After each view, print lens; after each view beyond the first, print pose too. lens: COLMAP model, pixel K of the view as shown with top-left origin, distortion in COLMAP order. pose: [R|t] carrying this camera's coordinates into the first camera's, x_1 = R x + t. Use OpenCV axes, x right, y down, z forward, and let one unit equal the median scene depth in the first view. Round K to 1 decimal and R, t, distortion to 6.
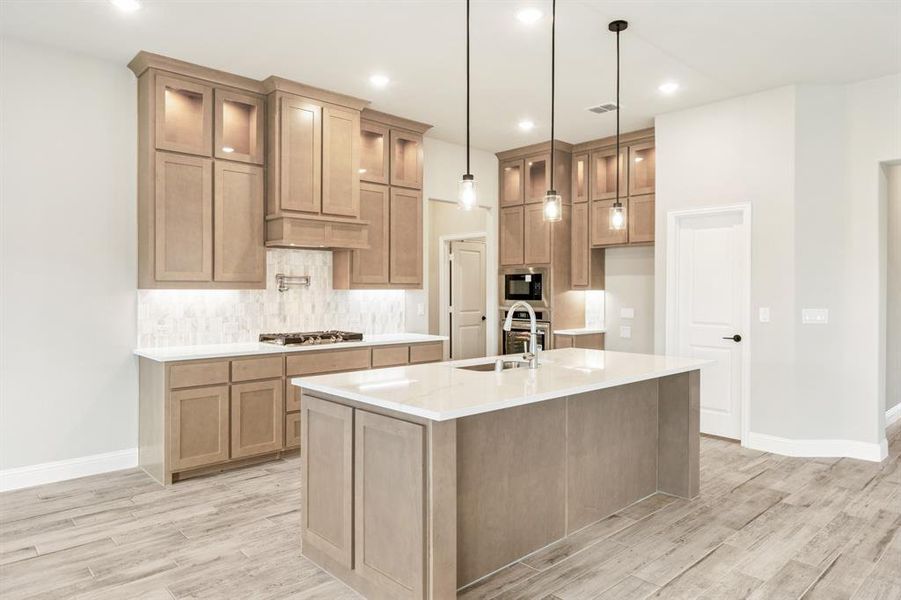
lens RADIAL K [[576.6, 0, 448.9], [0, 576.6, 293.1], [0, 0, 1]] dist [-0.002409, -0.001230]
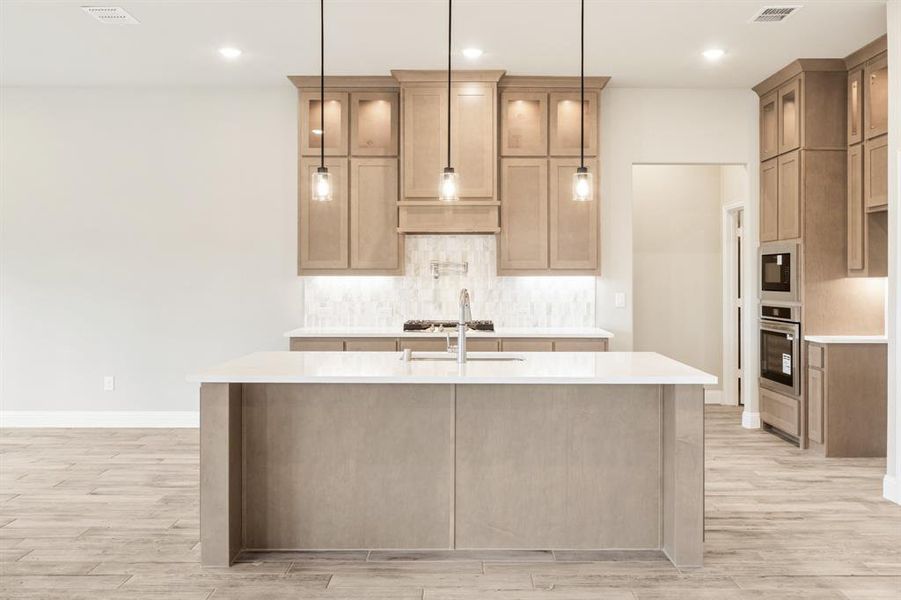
lens RADIAL K [[743.1, 0, 468.4], [0, 743.1, 279.0], [0, 0, 1]] dist [-0.003900, -0.007863]
pose [[0.735708, 0.001142, -0.677298, 0.645097], [-0.003714, 0.999990, -0.002348, 0.001340], [0.677289, 0.004243, 0.735705, 0.101575]]
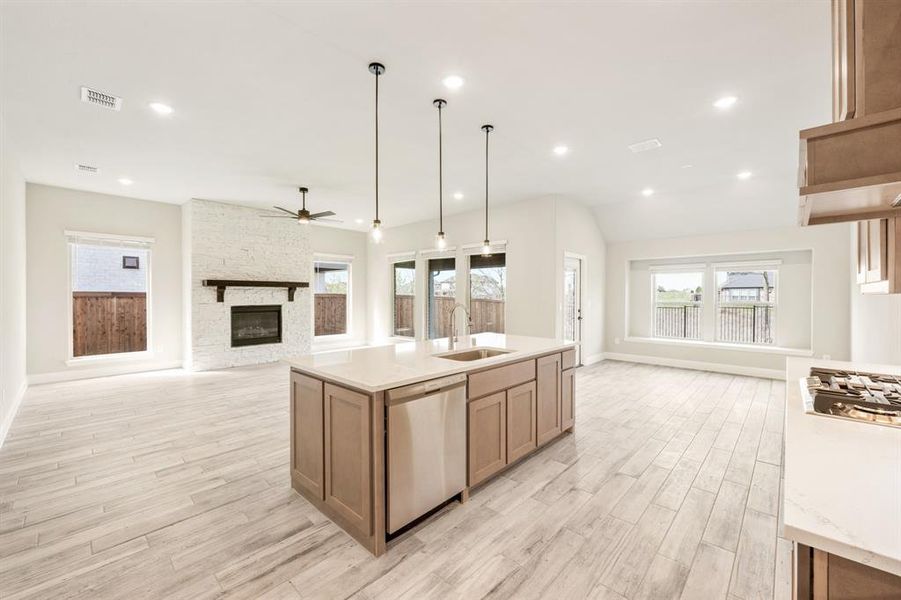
lens RADIAL K [[358.6, 0, 450.5], [0, 358.6, 300.0], [0, 0, 1]] dist [0.000484, 0.000090]
pose [[-0.997575, 0.000586, -0.069597, 0.143516], [-0.000622, 0.999850, 0.017336, -0.004210], [0.069597, 0.017338, -0.997425, 1.286522]]
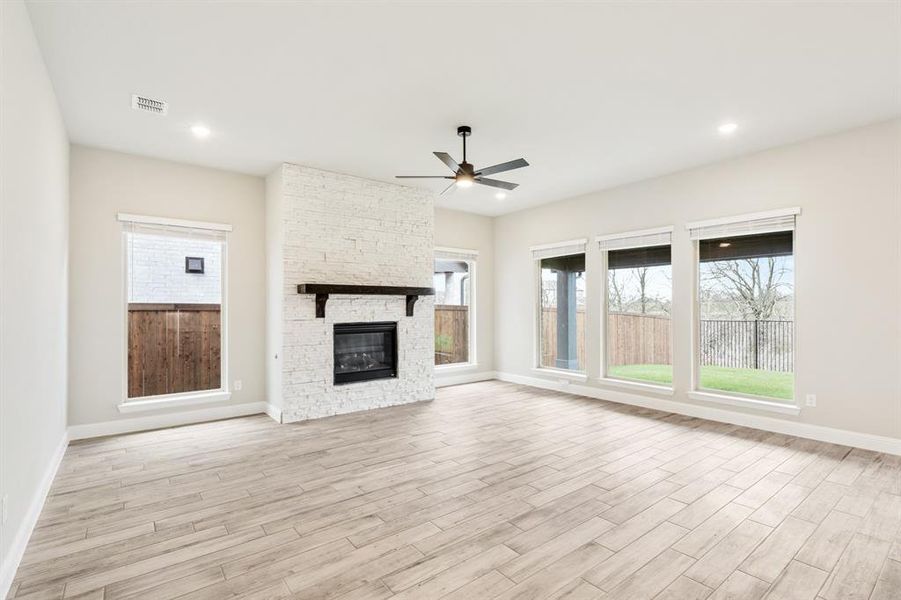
lens RADIAL K [[420.6, 0, 450.9], [0, 420.6, 306.9], [0, 0, 1]] dist [-0.001252, -0.000265]
pose [[-0.996023, 0.003260, 0.089038, 0.490347], [0.003744, 0.999979, 0.005266, -0.003967], [-0.089019, 0.005578, -0.996014, 0.902524]]
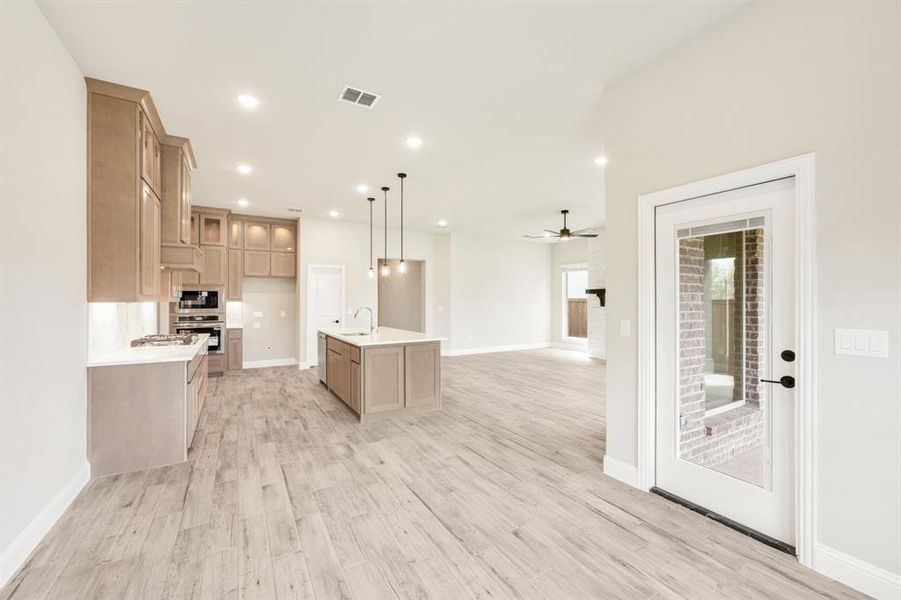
lens RADIAL K [[368.0, 0, 454.6], [0, 368.0, 302.8], [0, 0, 1]] dist [-0.000373, -0.000076]
pose [[0.202992, -0.006296, 0.979160, -0.920880], [0.007914, 0.999957, 0.004789, -0.002895], [-0.979148, 0.006777, 0.203033, 0.220916]]
